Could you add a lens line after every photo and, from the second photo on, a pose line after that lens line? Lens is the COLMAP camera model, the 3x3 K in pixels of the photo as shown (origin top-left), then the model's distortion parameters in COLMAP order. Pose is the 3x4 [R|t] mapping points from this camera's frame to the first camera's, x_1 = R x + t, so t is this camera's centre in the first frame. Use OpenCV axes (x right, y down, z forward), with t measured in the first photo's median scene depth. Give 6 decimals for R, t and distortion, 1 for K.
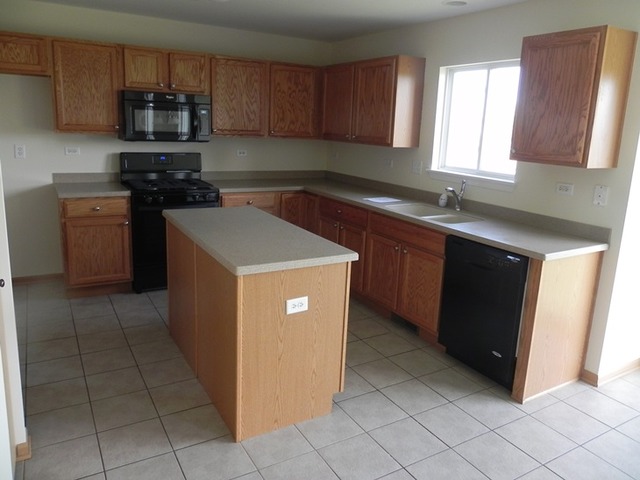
lens RADIAL K [[477.6, 0, 321.4], [0, 477.6, 217.3], [0, 0, 1]] dist [-0.008110, -0.003067]
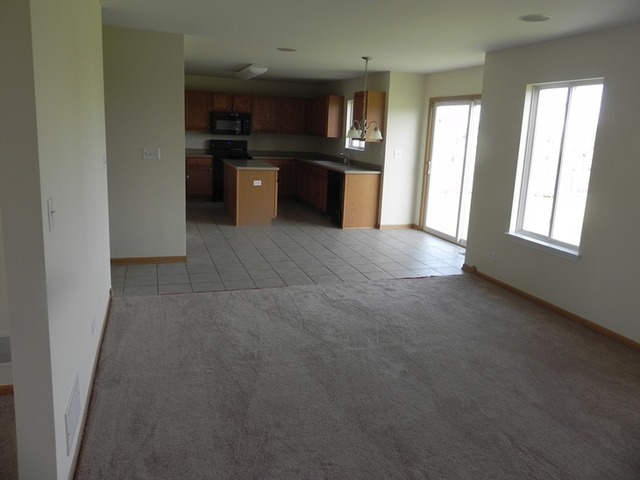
lens RADIAL K [[477.6, 0, 321.4], [0, 477.6, 217.3], [0, 0, 1]] dist [-0.008110, -0.003067]
pose [[0.980498, 0.037248, -0.192966, 0.524793], [-0.041277, 0.999005, -0.016900, 0.240967], [0.192144, 0.024536, 0.981060, -1.063431]]
